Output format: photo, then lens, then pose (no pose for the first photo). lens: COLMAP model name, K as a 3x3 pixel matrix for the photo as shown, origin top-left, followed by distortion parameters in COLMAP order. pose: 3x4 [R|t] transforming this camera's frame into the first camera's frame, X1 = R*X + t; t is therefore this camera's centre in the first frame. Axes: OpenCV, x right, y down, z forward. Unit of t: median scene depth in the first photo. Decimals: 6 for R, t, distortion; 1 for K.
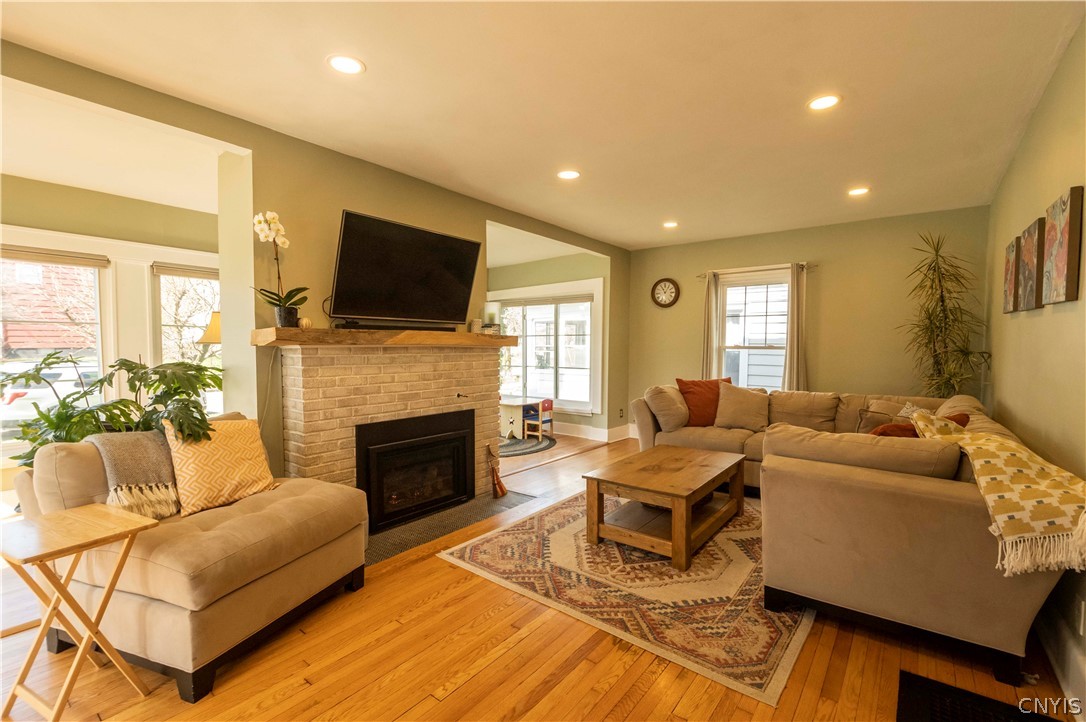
lens RADIAL K [[477.8, 0, 551.2], [0, 477.8, 368.4], [0, 0, 1]] dist [0.002256, -0.004159]
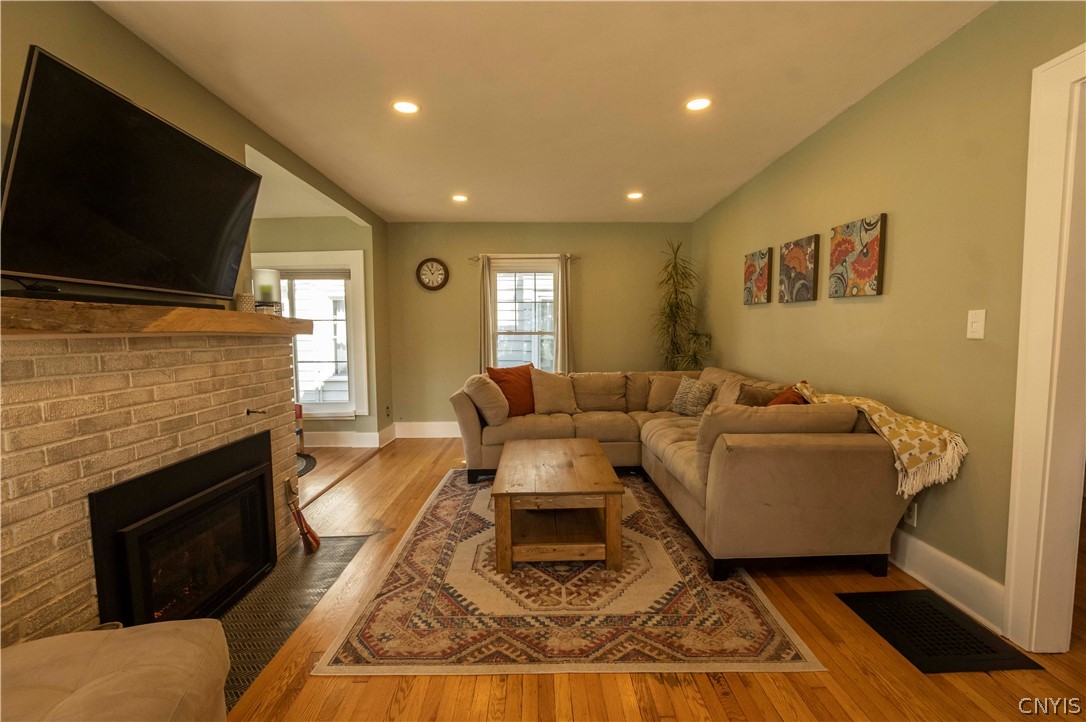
lens RADIAL K [[477.8, 0, 551.8], [0, 477.8, 368.3], [0, 0, 1]] dist [0.002256, -0.004159]
pose [[0.775856, -0.057041, 0.628326, -0.329726], [0.041120, 0.998359, 0.039859, -0.012612], [-0.629569, -0.005088, 0.776928, 0.298540]]
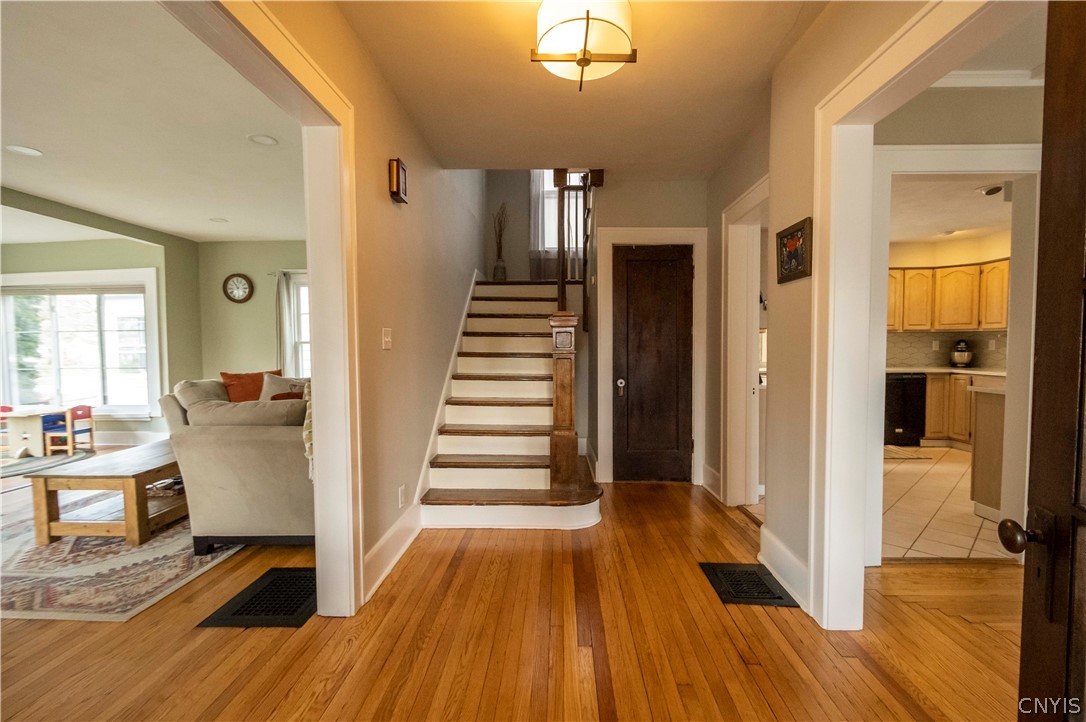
lens RADIAL K [[477.8, 0, 548.2], [0, 477.8, 368.2], [0, 0, 1]] dist [0.002256, -0.004159]
pose [[0.813189, -0.040822, 0.580566, 0.353997], [0.039667, 0.999105, 0.014690, 0.036269], [-0.580646, 0.011083, 0.814080, -0.356213]]
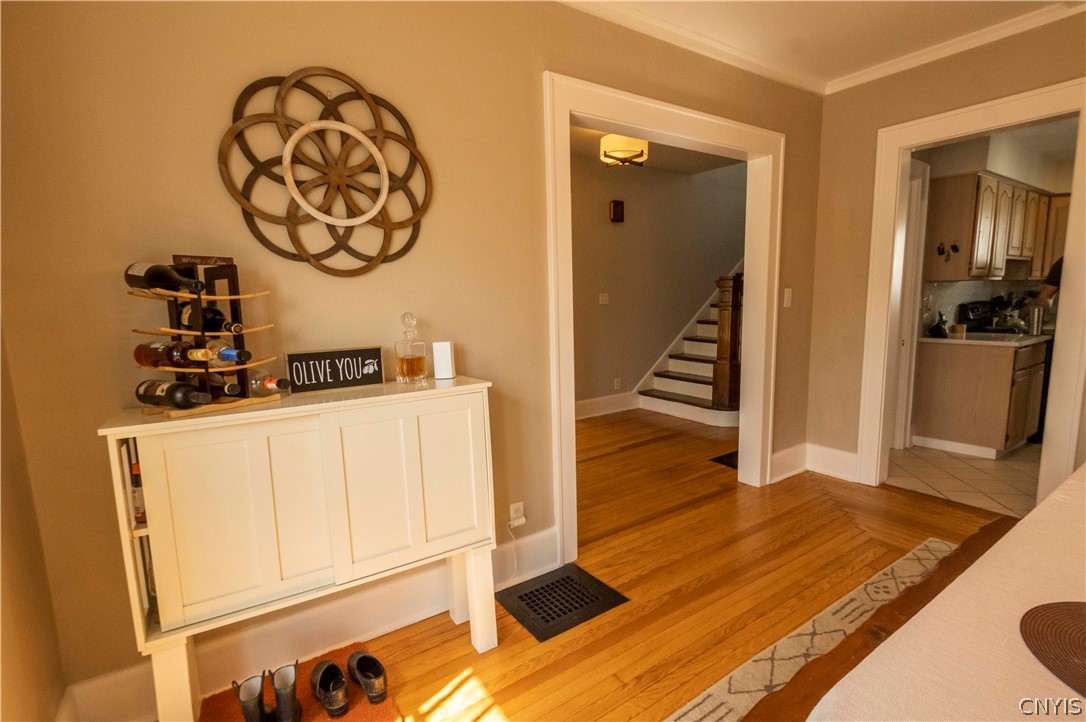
lens RADIAL K [[477.8, 0, 541.4], [0, 477.8, 362.0], [0, 0, 1]] dist [0.002256, -0.004159]
pose [[0.944159, 0.010690, -0.329316, 1.363278], [0.018237, 0.996246, 0.084624, 0.065942], [0.328984, -0.085904, 0.940420, -1.694655]]
